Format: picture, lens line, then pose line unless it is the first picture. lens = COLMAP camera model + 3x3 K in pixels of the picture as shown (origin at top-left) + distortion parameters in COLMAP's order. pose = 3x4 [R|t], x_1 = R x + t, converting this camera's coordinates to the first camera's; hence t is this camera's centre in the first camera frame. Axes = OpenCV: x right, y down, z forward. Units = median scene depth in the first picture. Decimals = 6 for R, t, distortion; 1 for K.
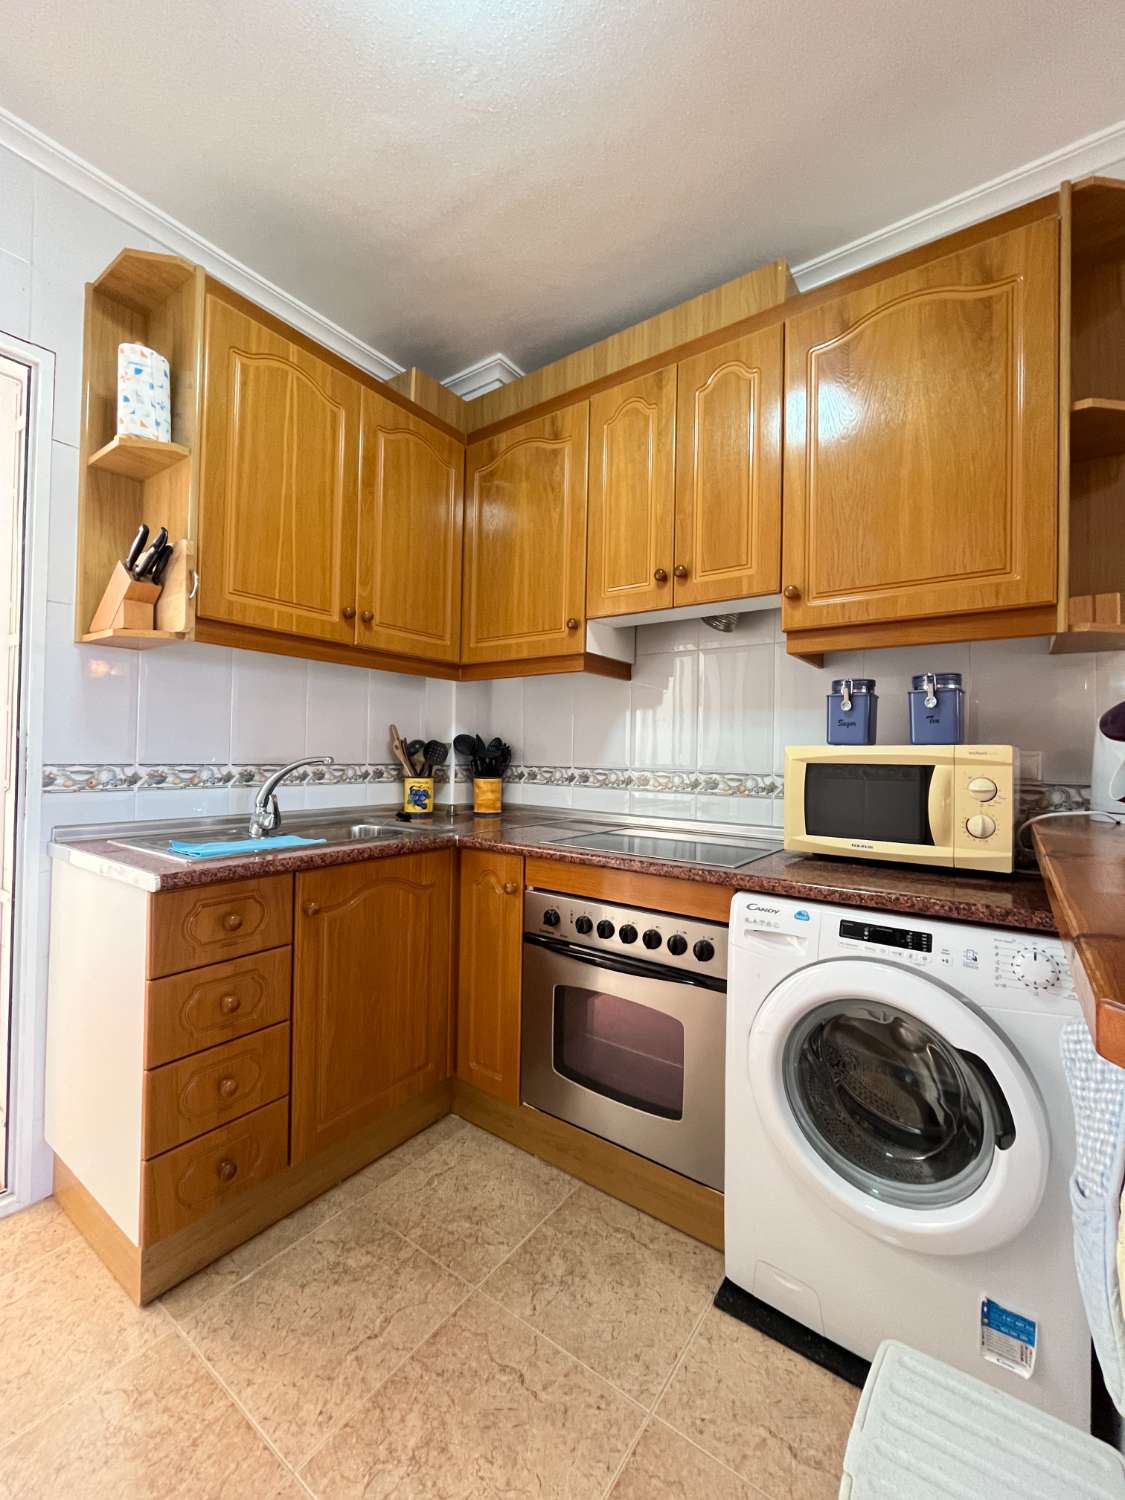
lens RADIAL K [[610.0, 0, 563.6], [0, 610.0, 749.7], [0, 0, 1]] dist [-0.001598, -0.000676]
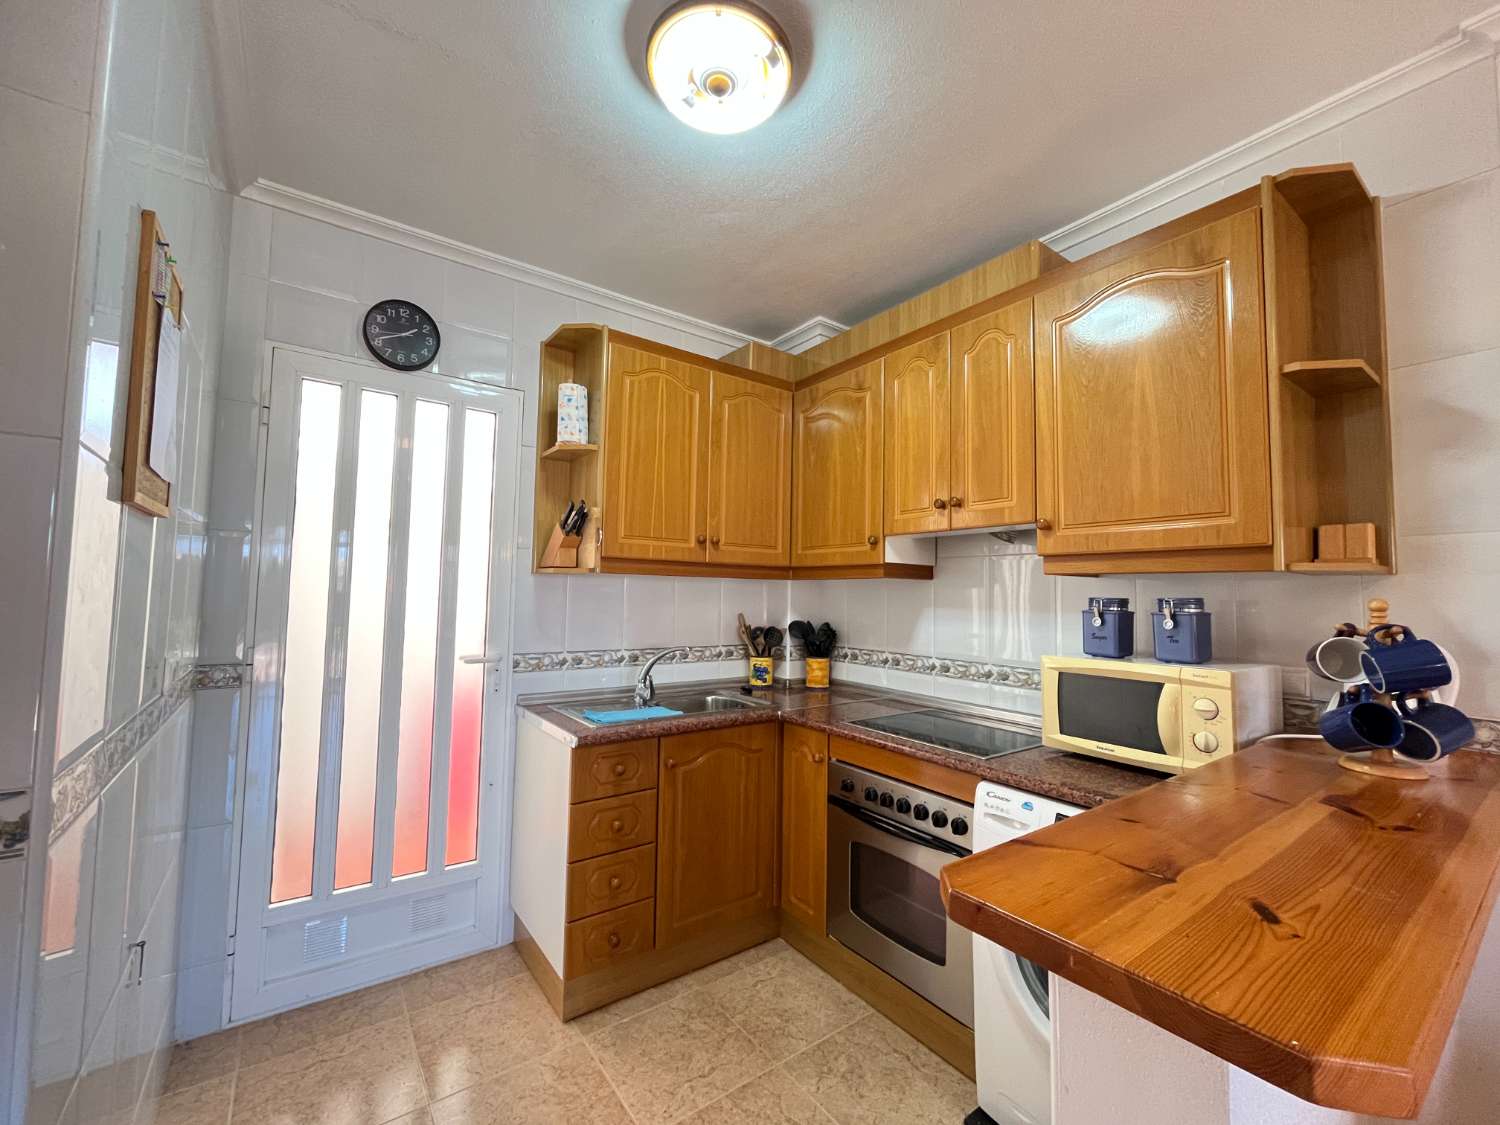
lens RADIAL K [[610.0, 0, 747.2], [0, 610.0, 561.5], [0, 0, 1]] dist [-0.001598, -0.000676]
pose [[0.949217, -0.020267, -0.313969, 0.202635], [0.003172, 0.998489, -0.054863, -0.124857], [0.314606, 0.051081, 0.947847, -0.297822]]
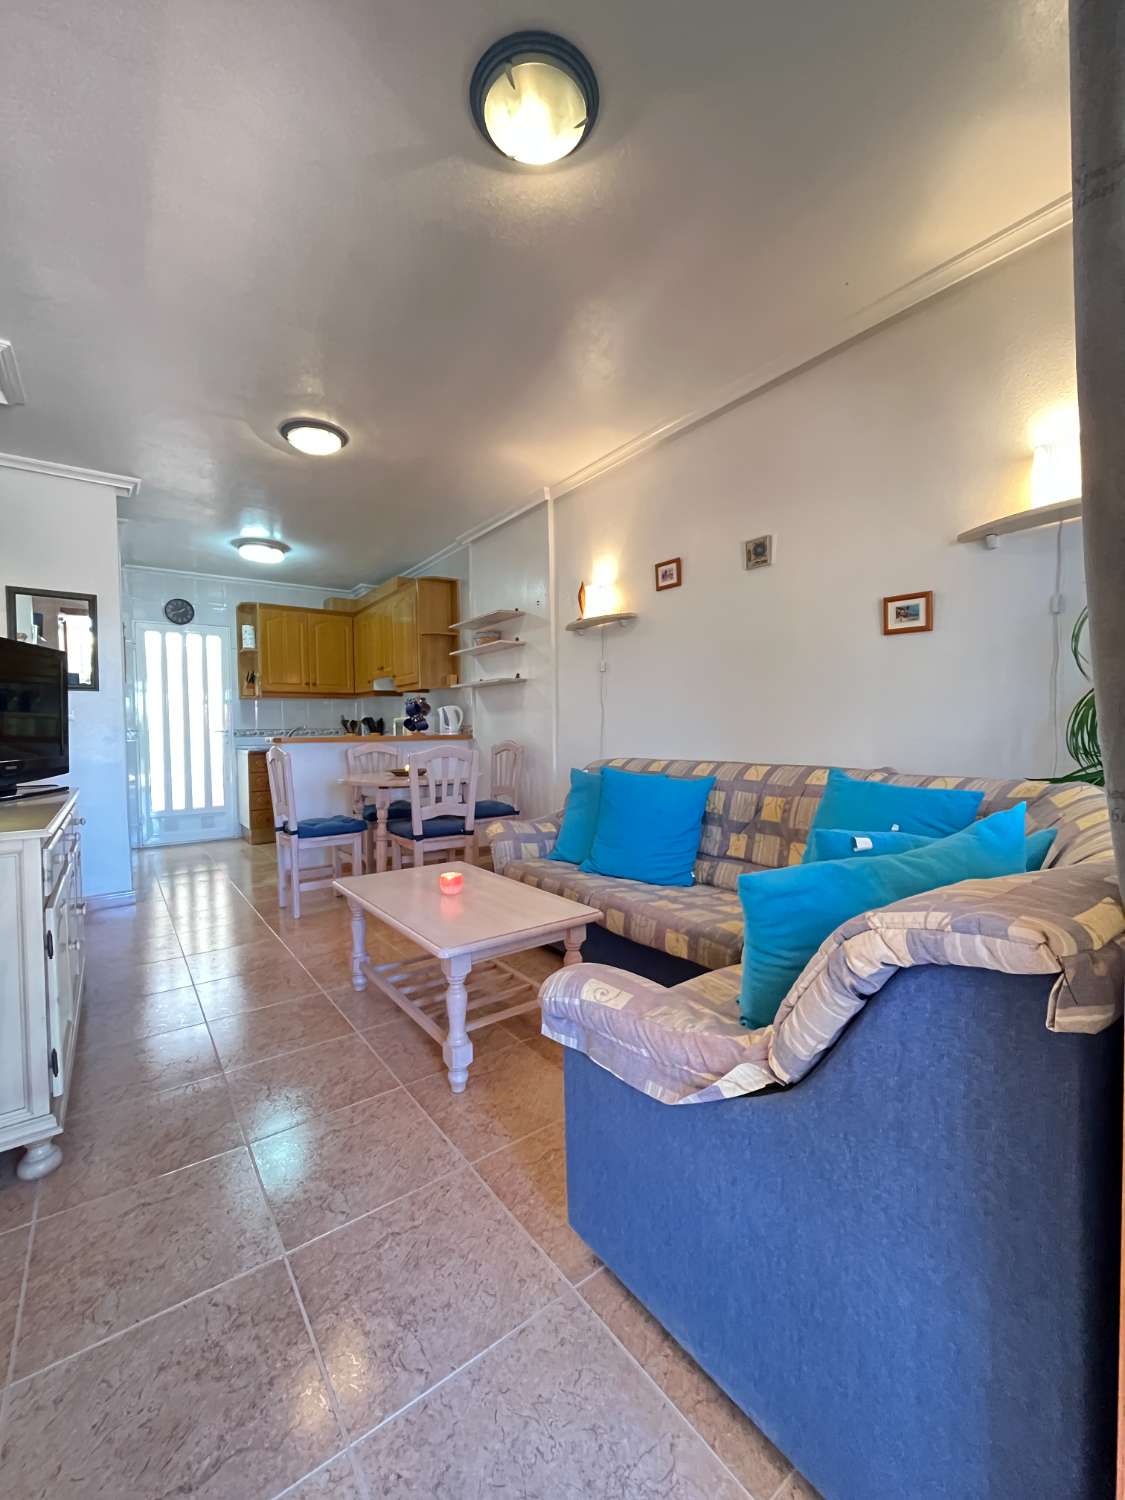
lens RADIAL K [[610.0, 0, 563.9], [0, 610.0, 748.6], [0, 0, 1]] dist [-0.001598, -0.000676]
pose [[0.949811, -0.022237, -0.312034, 2.513448], [0.035381, 0.998706, 0.036525, 0.078510], [0.310818, -0.045732, 0.949369, -2.189040]]
